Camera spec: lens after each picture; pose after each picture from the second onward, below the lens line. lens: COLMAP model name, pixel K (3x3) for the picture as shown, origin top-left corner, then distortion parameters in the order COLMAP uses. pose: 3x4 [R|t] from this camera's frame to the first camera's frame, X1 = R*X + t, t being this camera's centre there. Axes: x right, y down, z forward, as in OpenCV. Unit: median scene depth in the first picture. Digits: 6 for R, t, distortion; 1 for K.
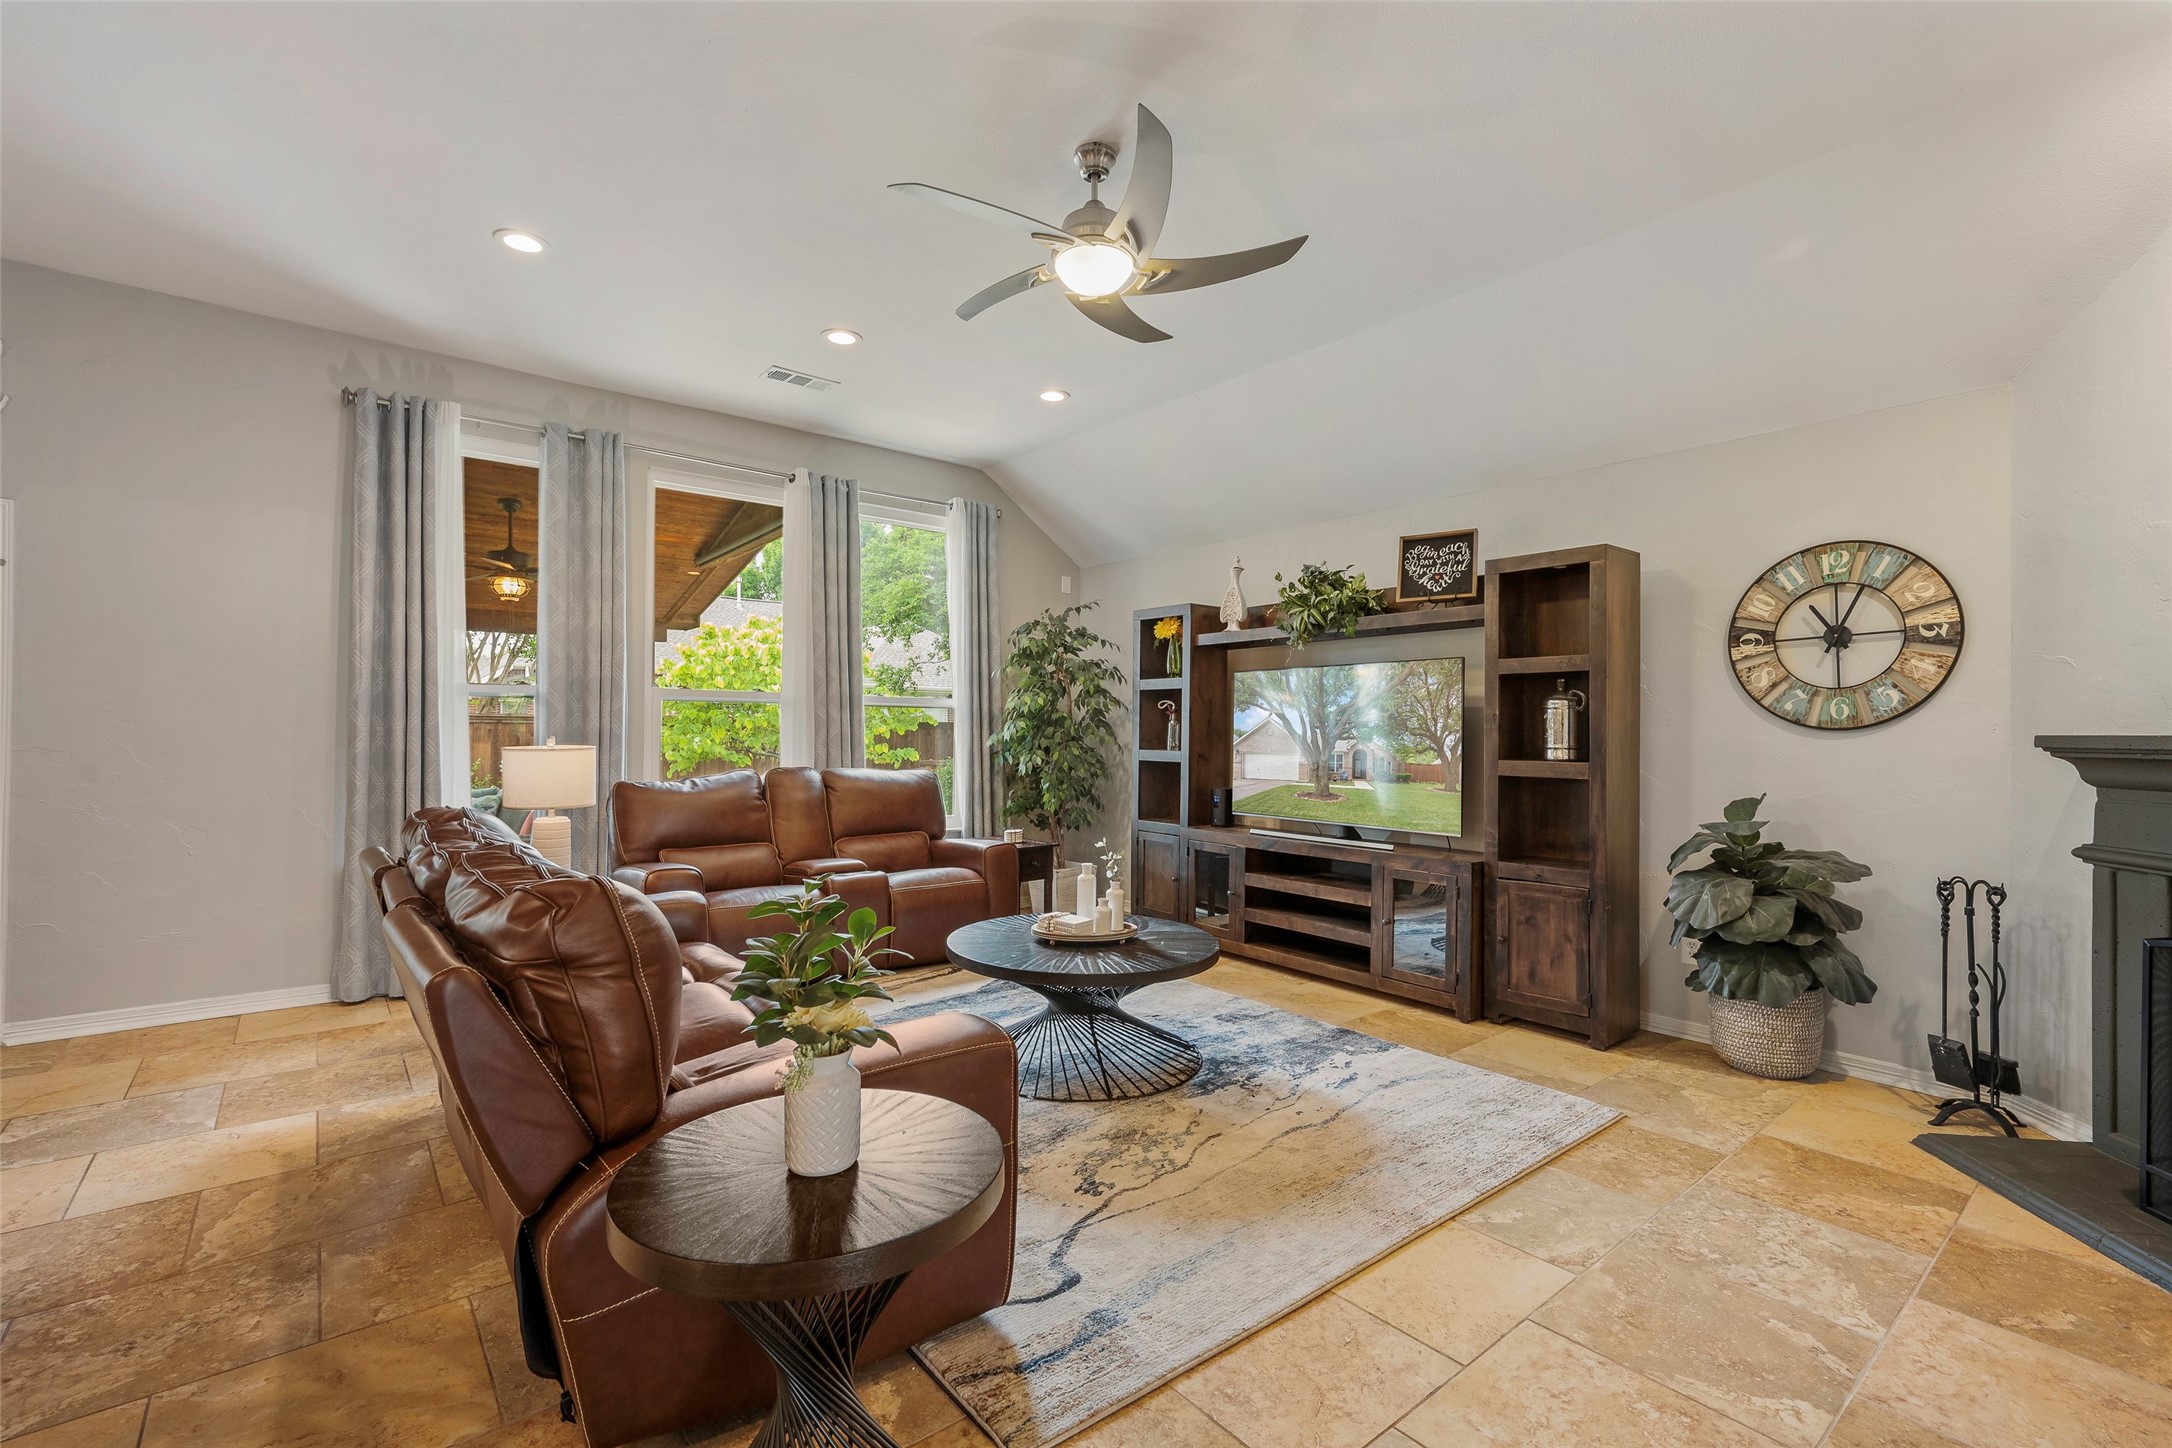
lens RADIAL K [[942.4, 0, 1086.0], [0, 942.4, 724.0], [0, 0, 1]] dist [0.001339, 0.000149]
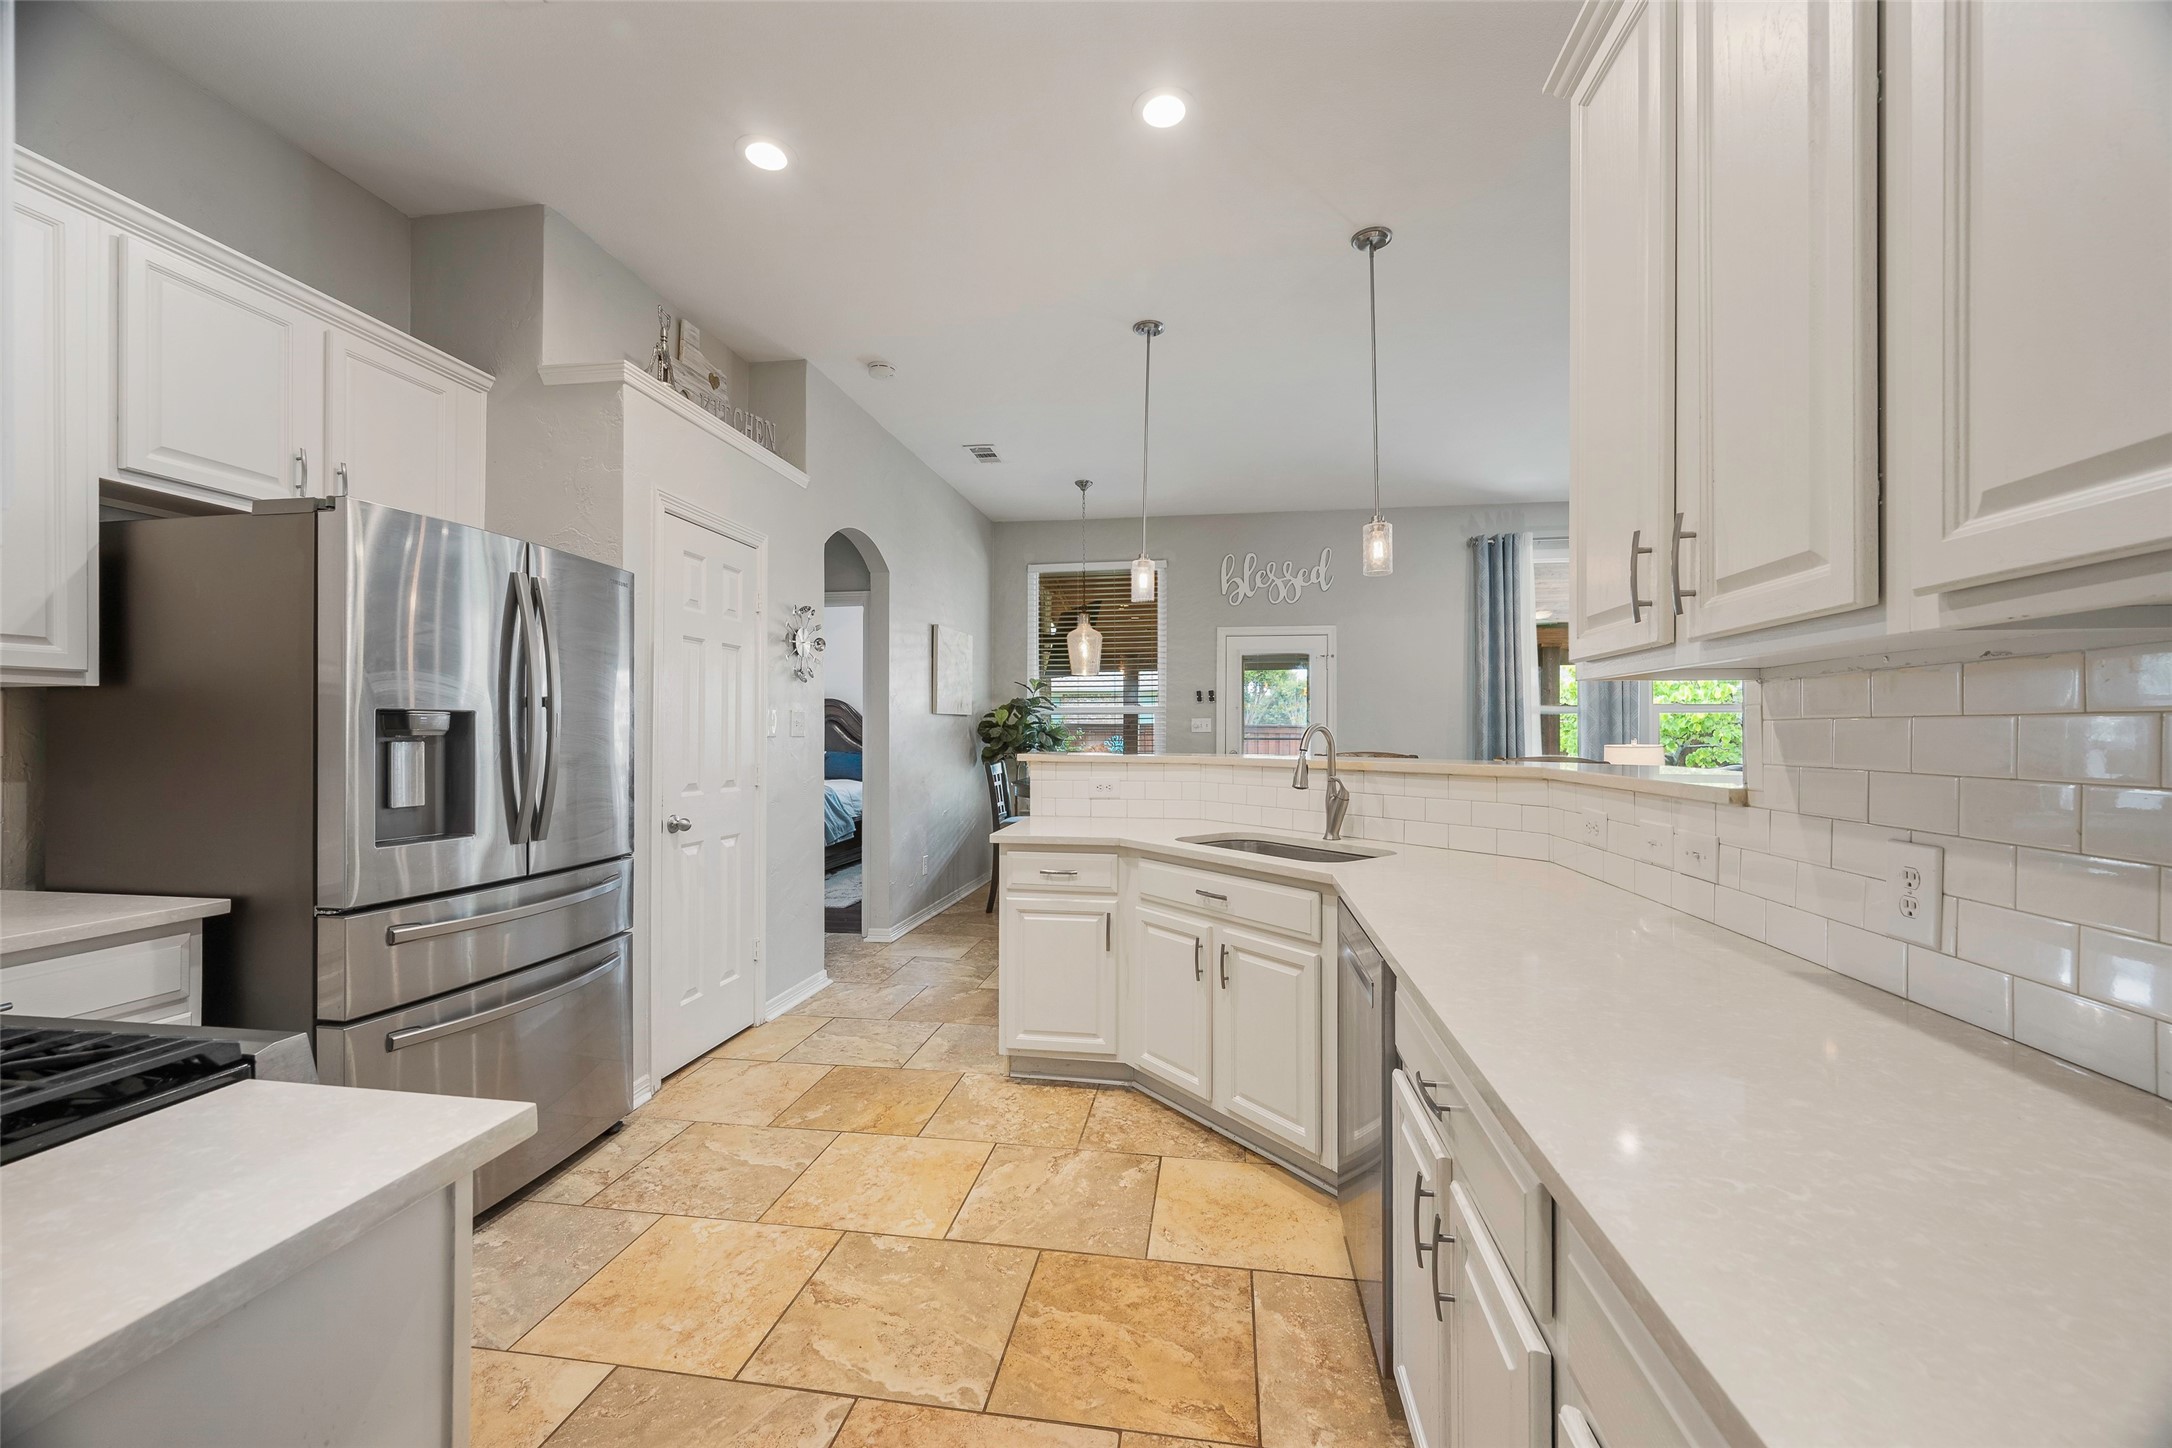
lens RADIAL K [[847.8, 0, 1086.0], [0, 847.8, 724.0], [0, 0, 1]] dist [-0.001688, -0.000112]
pose [[0.657435, -0.016041, -0.753340, -0.075773], [0.011161, 0.999871, -0.011550, -0.003801], [0.753428, -0.000815, 0.657530, -0.493819]]
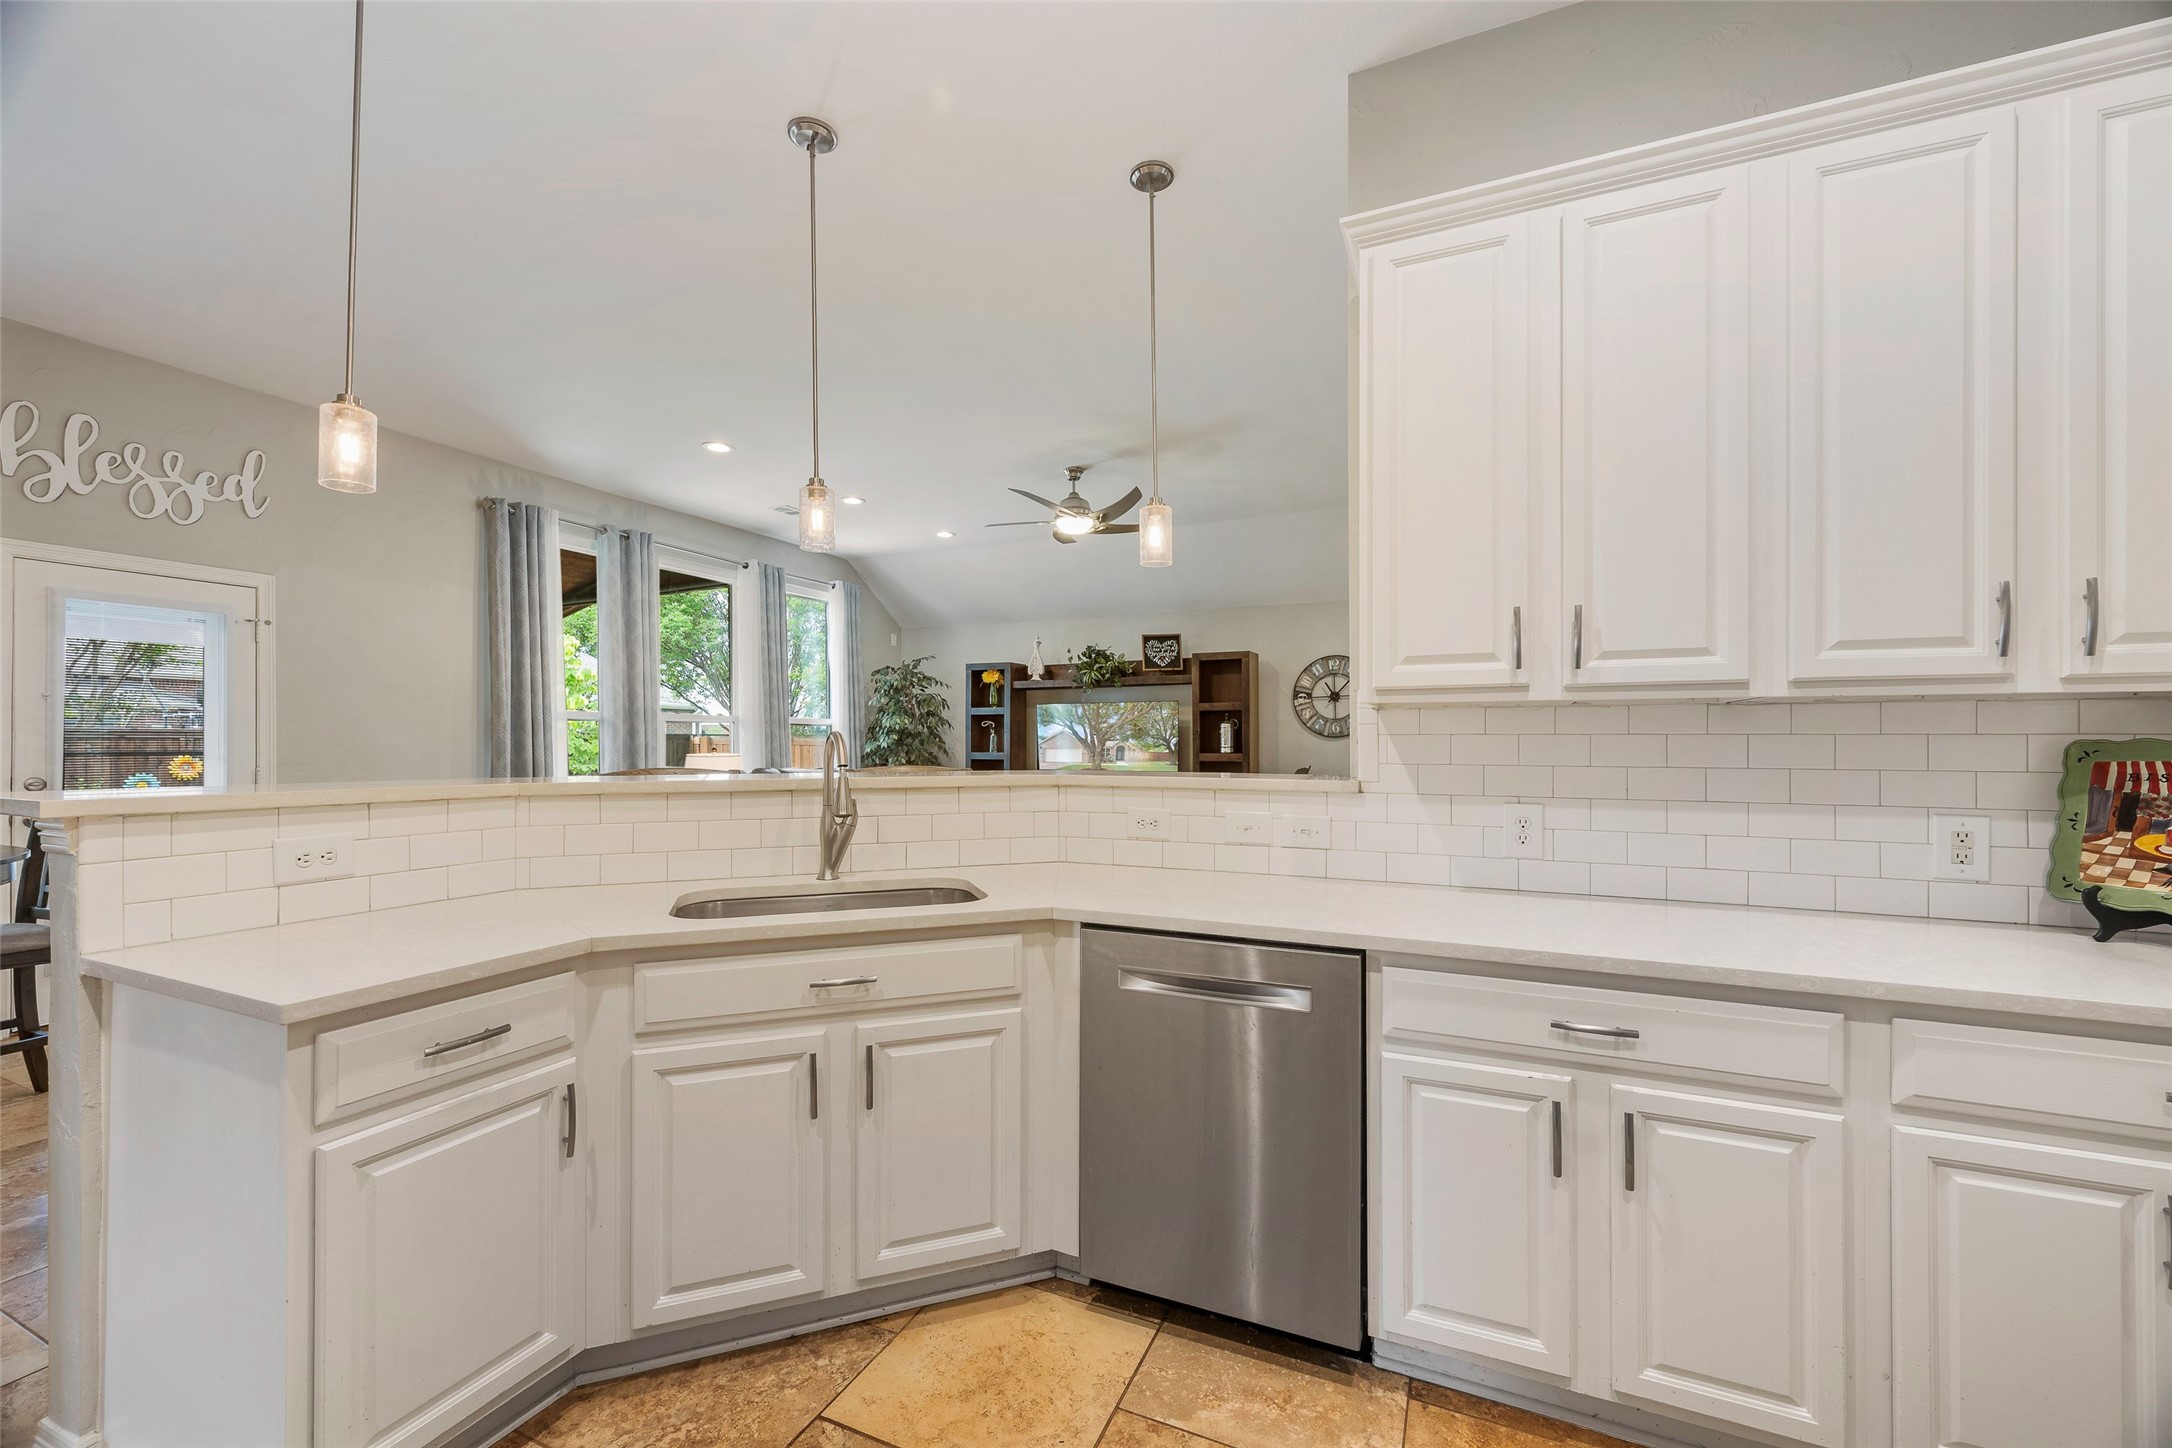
lens RADIAL K [[875.4, 0, 1069.5], [0, 875.4, 735.7], [0, 0, 1]] dist [0.001425, 0.000137]
pose [[0.900135, -0.007777, 0.435543, -0.518060], [0.006438, 0.999969, 0.004551, -0.008070], [-0.435564, -0.001293, 0.900157, -0.463002]]
